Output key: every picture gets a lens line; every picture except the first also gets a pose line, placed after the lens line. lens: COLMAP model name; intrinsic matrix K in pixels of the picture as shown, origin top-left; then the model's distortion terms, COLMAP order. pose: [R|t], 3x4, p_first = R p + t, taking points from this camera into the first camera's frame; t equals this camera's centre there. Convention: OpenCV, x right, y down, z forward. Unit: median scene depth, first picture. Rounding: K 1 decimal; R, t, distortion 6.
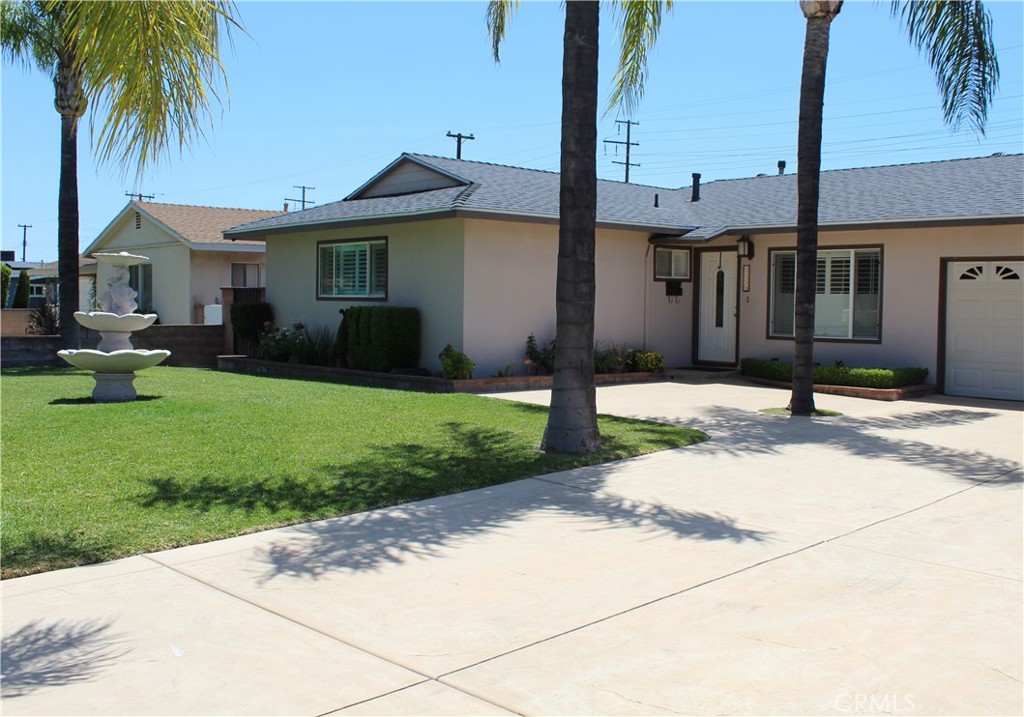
lens RADIAL K [[1020.5, 0, 526.1], [0, 1020.5, 357.9], [0, 0, 1]] dist [-0.111458, 0.021559]
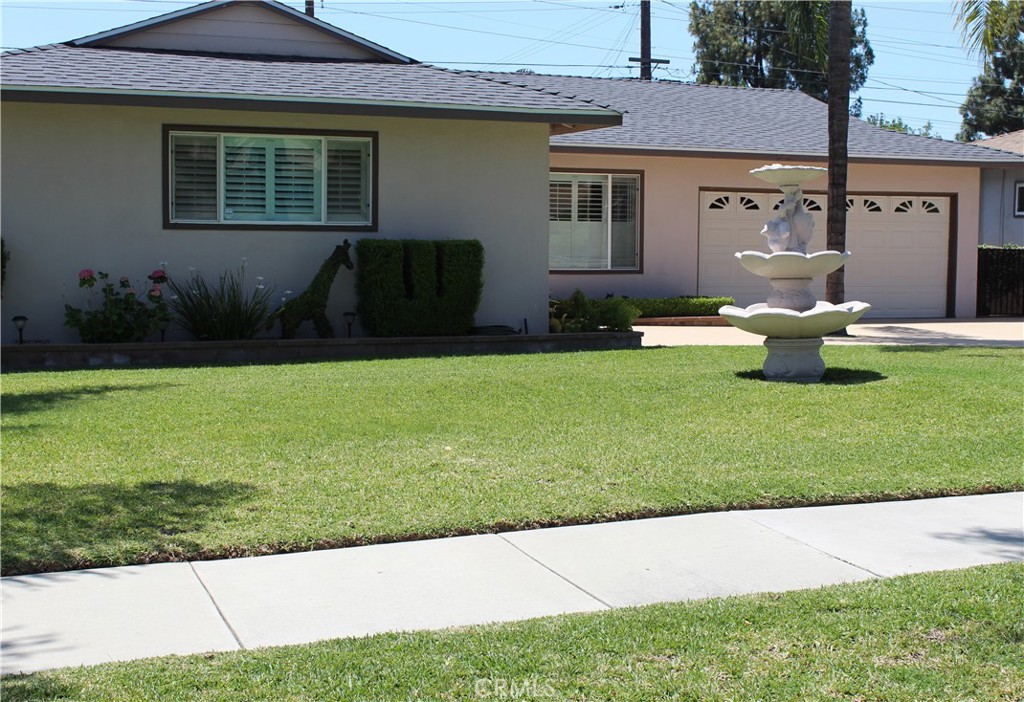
lens RADIAL K [[1535.2, 0, 512.0], [0, 1535.2, 351.0], [0, 0, 1]] dist [-0.028600, 0.010805]
pose [[0.354103, -0.075984, 0.932115, -0.985180], [0.045624, 0.996911, 0.063934, -0.036501], [-0.934093, 0.019887, 0.356476, 0.541238]]
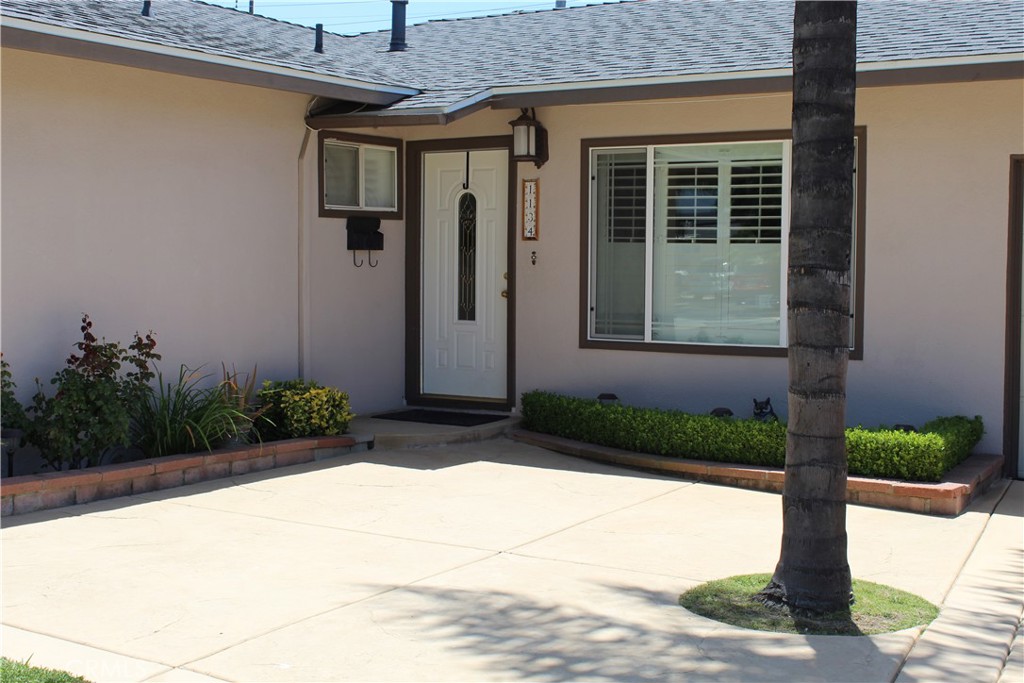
lens RADIAL K [[1400.9, 0, 512.0], [0, 1400.9, 341.5], [0, 0, 1]] dist [-0.088591, 0.030740]
pose [[0.960355, -0.020912, 0.277995, 0.040524], [0.020063, 0.999781, 0.005898, -0.025774], [-0.278058, -0.000087, 0.960564, 0.430238]]
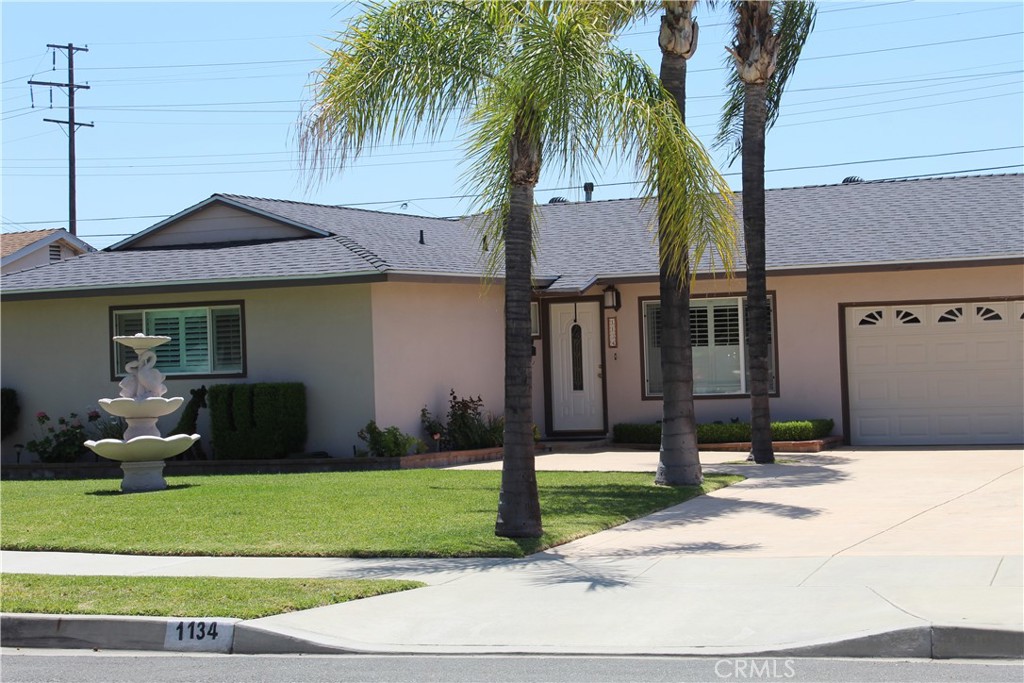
lens RADIAL K [[2051.1, 0, 512.0], [0, 2051.1, 341.5], [0, 0, 1]] dist [0.030247, -0.048401]
pose [[0.927258, -0.040390, 0.372238, -0.534812], [0.065311, 0.996371, -0.054580, 0.020505], [-0.368683, 0.074921, 0.926531, -0.620024]]
